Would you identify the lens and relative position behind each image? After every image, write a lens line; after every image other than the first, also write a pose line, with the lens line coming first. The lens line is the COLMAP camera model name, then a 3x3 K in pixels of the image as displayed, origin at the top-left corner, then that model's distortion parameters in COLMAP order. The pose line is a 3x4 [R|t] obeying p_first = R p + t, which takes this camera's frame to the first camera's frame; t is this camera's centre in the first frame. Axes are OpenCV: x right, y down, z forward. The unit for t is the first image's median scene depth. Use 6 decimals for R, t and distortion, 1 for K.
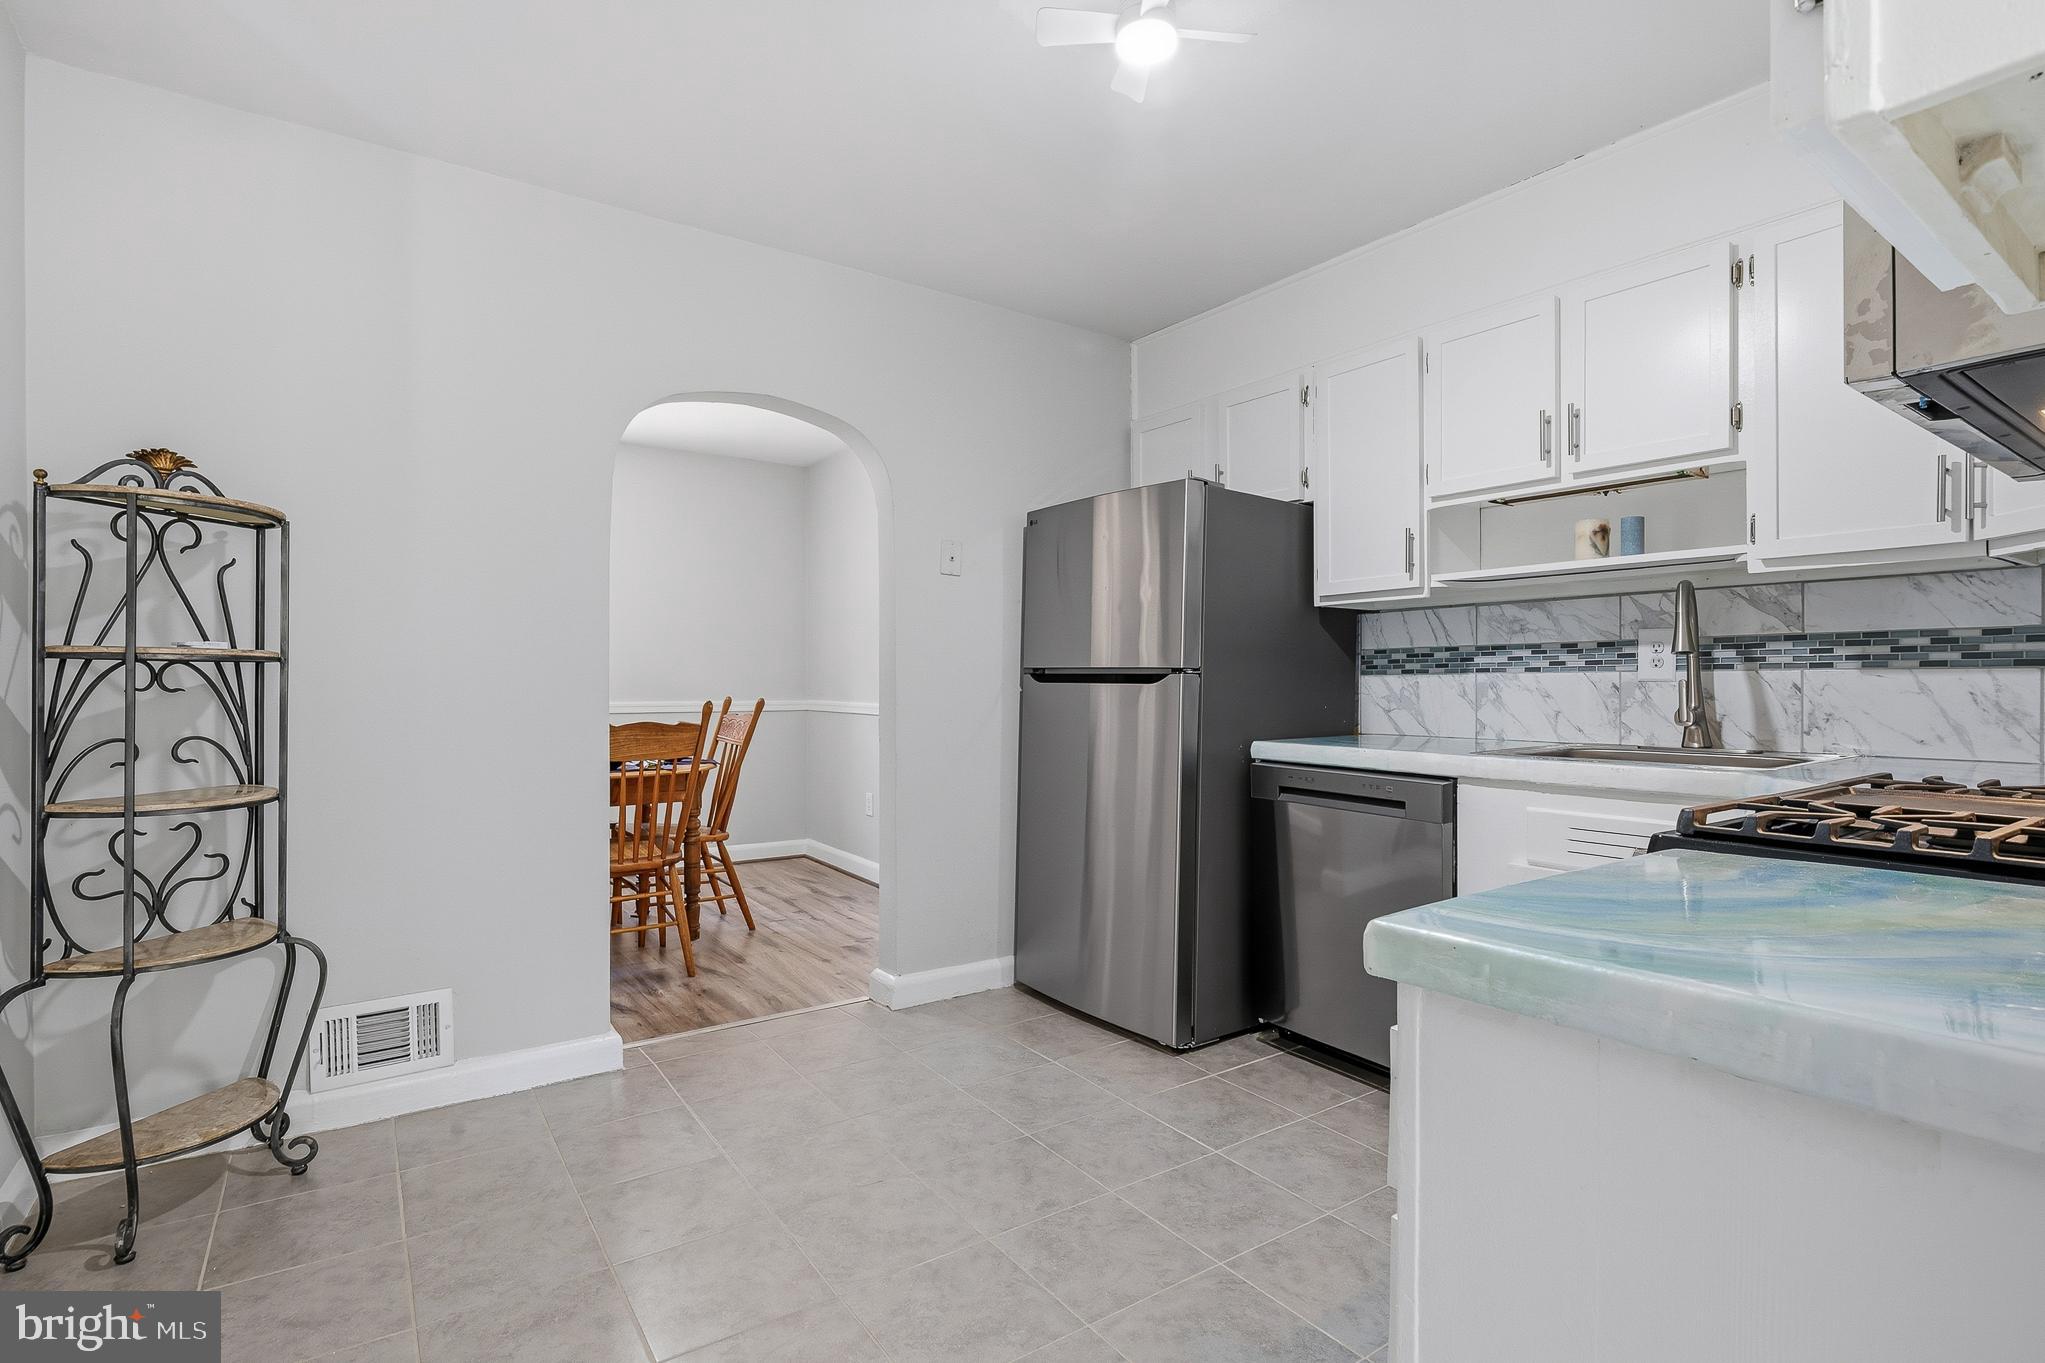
lens RADIAL K [[984.7, 0, 1011.7], [0, 984.7, 681.1], [0, 0, 1]] dist [-0.002966, -0.002663]
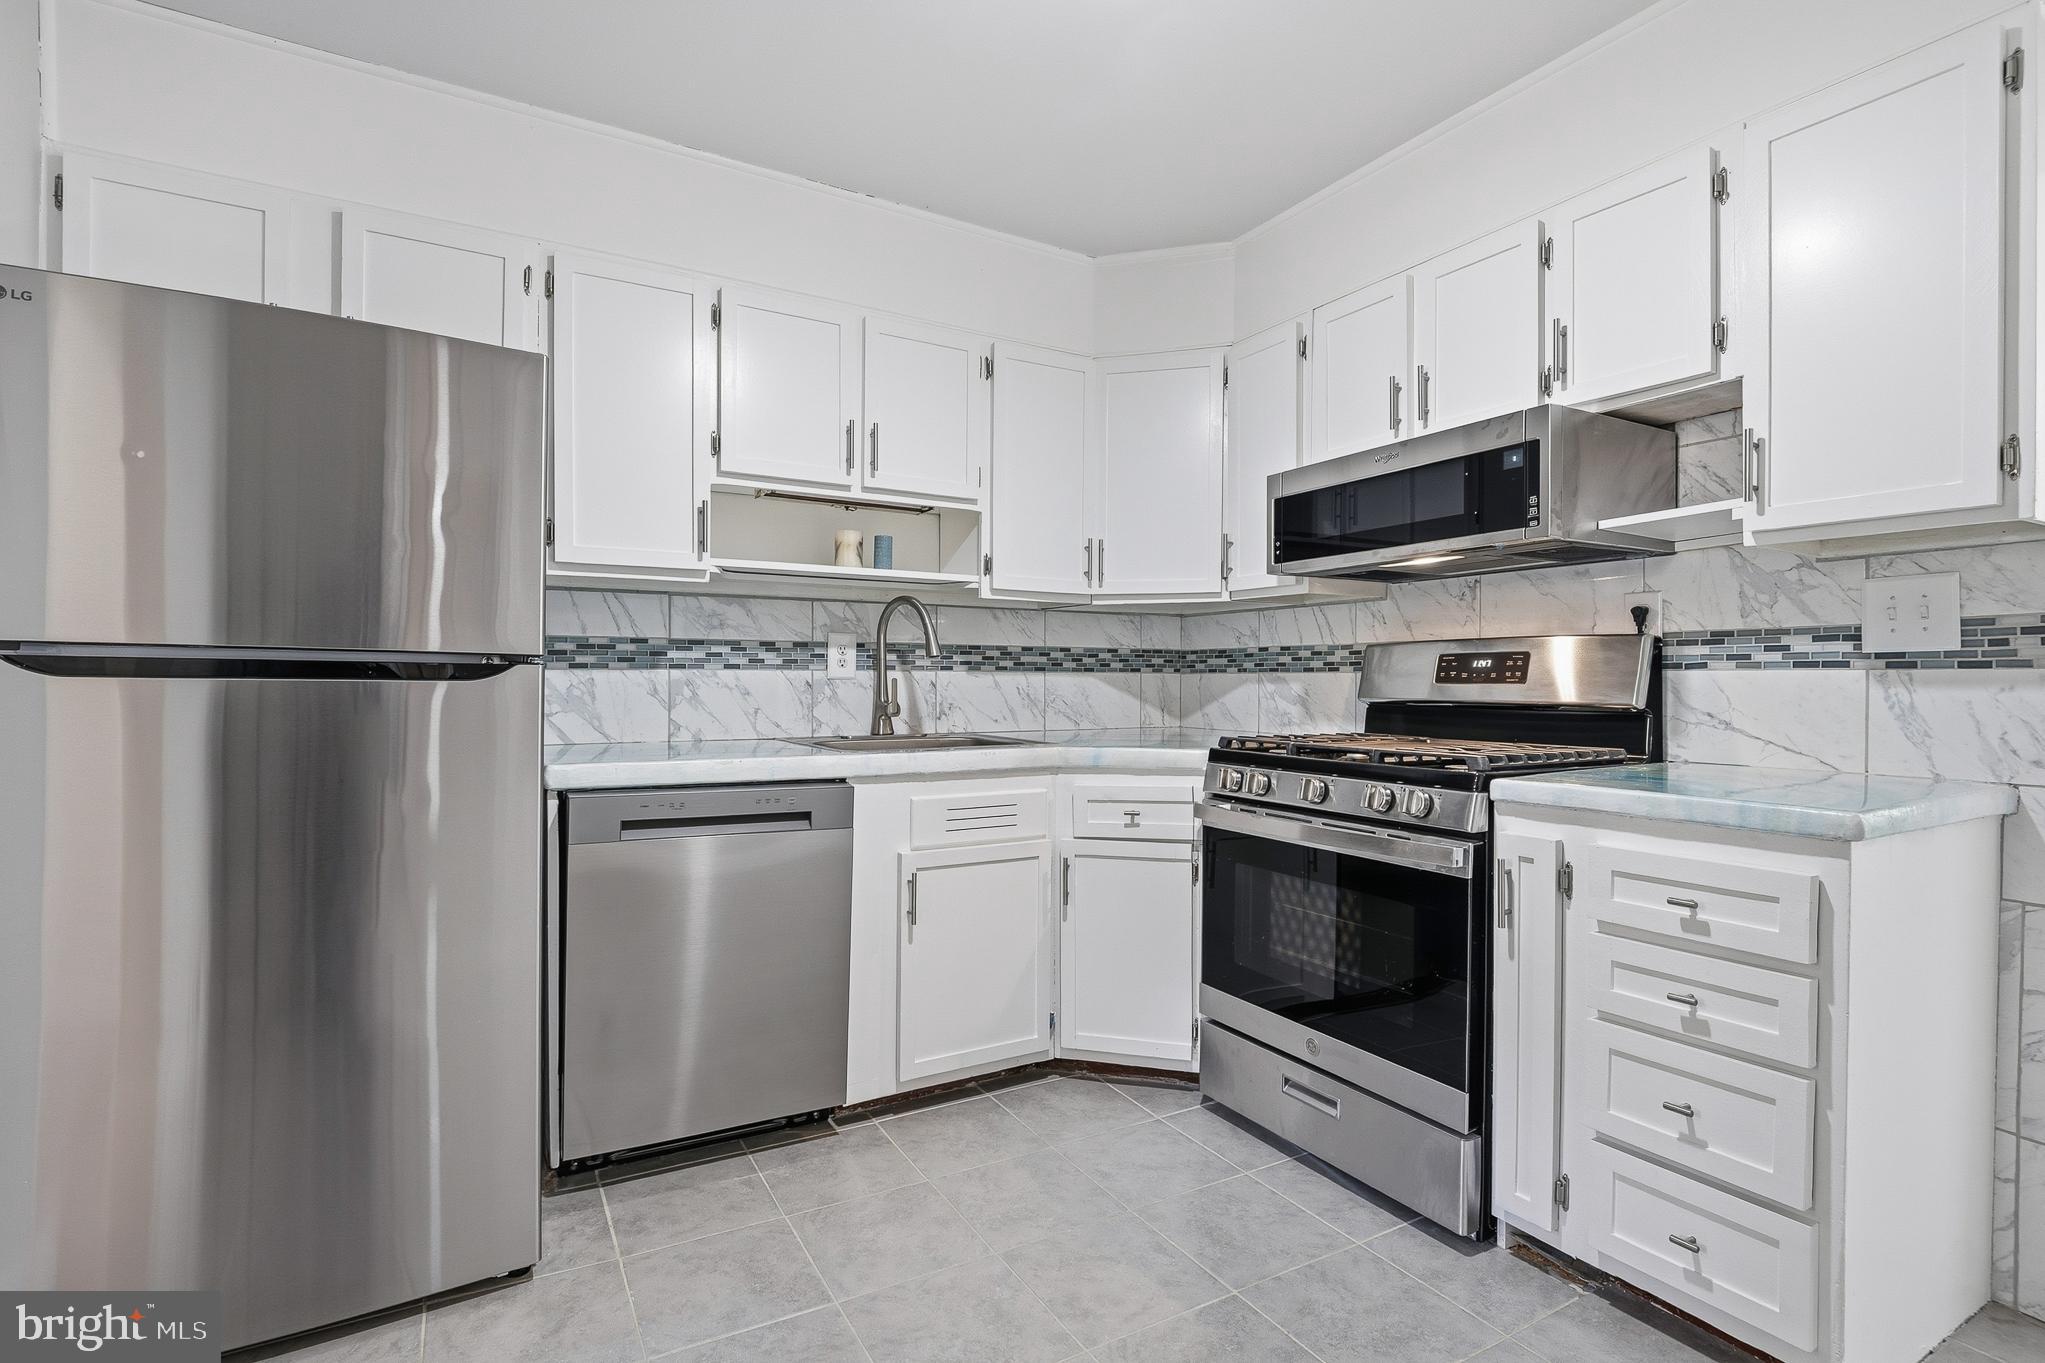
lens RADIAL K [[984.7, 0, 1004.4], [0, 984.7, 683.2], [0, 0, 1]] dist [-0.002966, -0.002663]
pose [[0.088052, -0.000085, 0.996116, -0.455081], [-0.005480, 0.999985, 0.000570, 0.002994], [-0.996101, -0.005509, 0.088050, 0.694001]]
